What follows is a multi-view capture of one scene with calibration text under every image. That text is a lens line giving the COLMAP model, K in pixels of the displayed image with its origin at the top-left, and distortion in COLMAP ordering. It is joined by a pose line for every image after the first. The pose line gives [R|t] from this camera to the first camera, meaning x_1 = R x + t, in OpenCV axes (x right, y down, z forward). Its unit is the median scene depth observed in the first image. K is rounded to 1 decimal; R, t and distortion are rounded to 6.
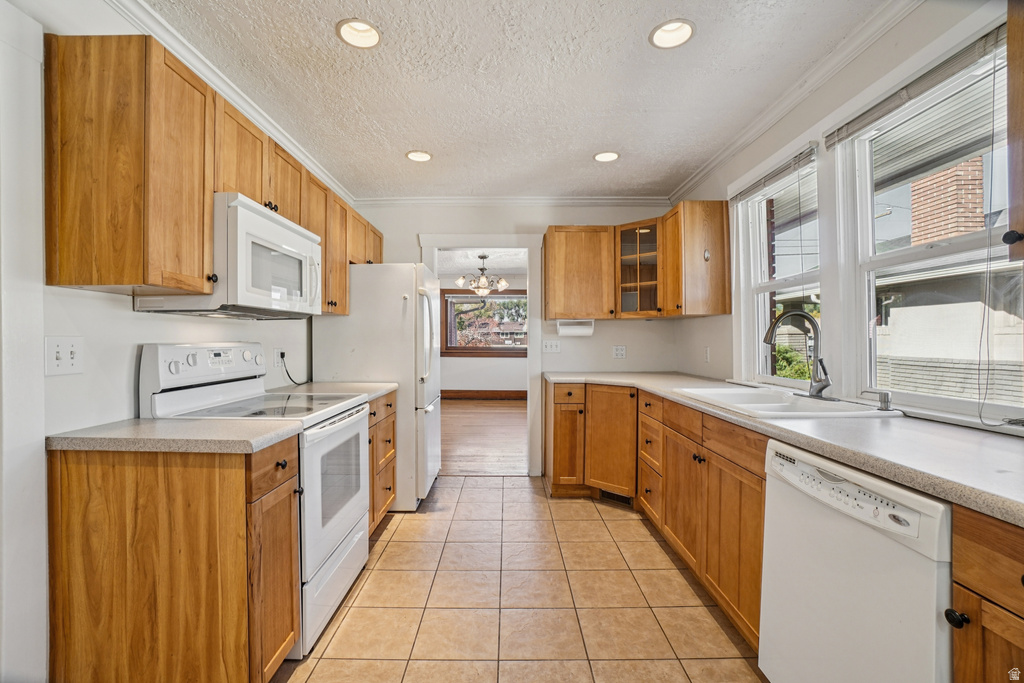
lens RADIAL K [[451.7, 0, 504.0], [0, 451.7, 342.1], [0, 0, 1]] dist [-0.067413, 0.024529]
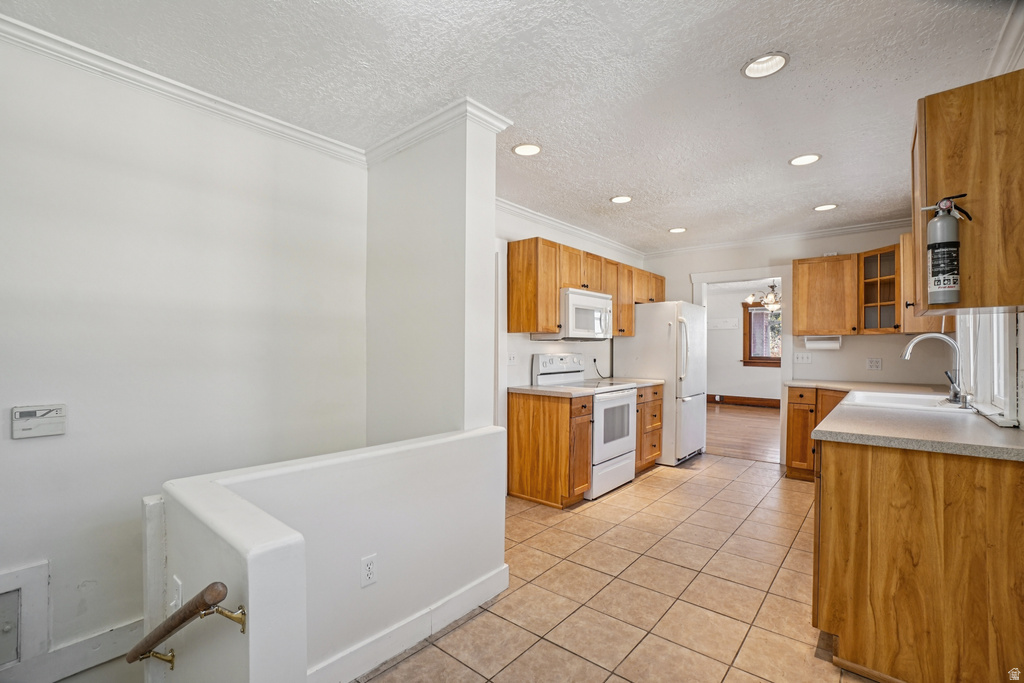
lens RADIAL K [[452.1, 0, 510.1], [0, 452.1, 354.7], [0, 0, 1]] dist [-0.038043, 0.000160]
pose [[0.765992, 0.012245, -0.642733, 0.374514], [-0.005722, 0.999909, 0.012230, -0.012424], [0.642824, -0.005691, 0.765993, -0.554797]]
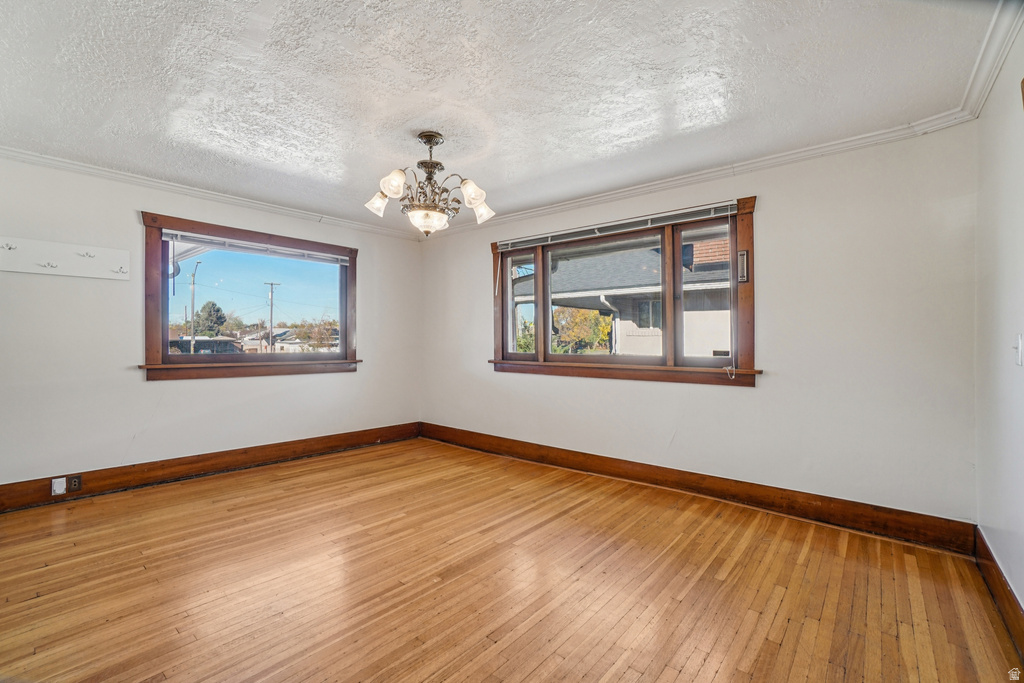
lens RADIAL K [[455.4, 0, 500.1], [0, 455.4, 336.8], [0, 0, 1]] dist [-0.069808, 0.026800]
pose [[0.657216, 0.007017, 0.753670, -0.722606], [-0.000370, 0.999960, -0.008988, -0.010306], [-0.753702, 0.005628, 0.657192, 1.581449]]
